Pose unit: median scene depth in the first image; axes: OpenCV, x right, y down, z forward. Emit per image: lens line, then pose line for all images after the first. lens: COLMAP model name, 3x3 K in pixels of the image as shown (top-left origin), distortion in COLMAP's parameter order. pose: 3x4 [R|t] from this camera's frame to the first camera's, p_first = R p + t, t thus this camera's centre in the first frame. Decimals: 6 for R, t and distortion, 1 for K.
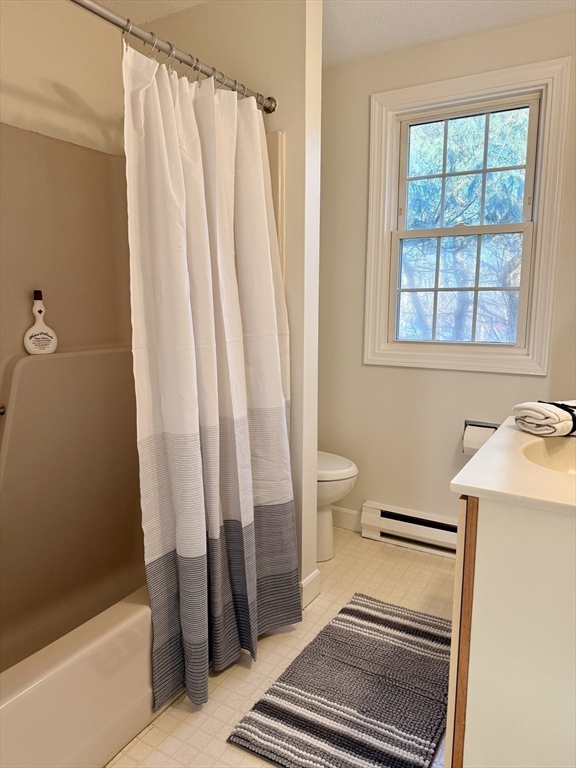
lens RADIAL K [[544.1, 0, 275.2], [0, 544.1, 380.3], [0, 0, 1]] dist [0.041316, -0.052850]
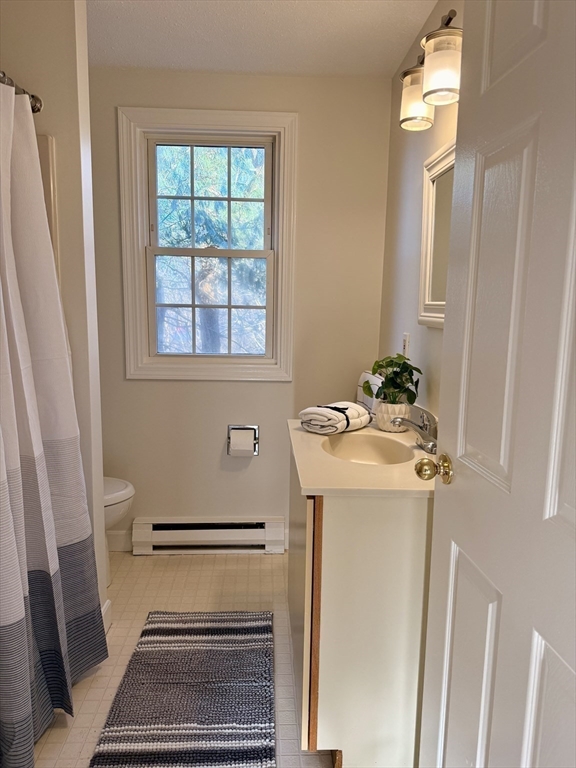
lens RADIAL K [[544.1, 0, 286.1], [0, 544.1, 382.4], [0, 0, 1]] dist [0.041316, -0.052850]
pose [[0.839669, -0.066927, 0.538959, -0.162938], [0.068261, 0.997514, 0.017522, -0.029395], [-0.538792, 0.022077, 0.842150, 0.023017]]
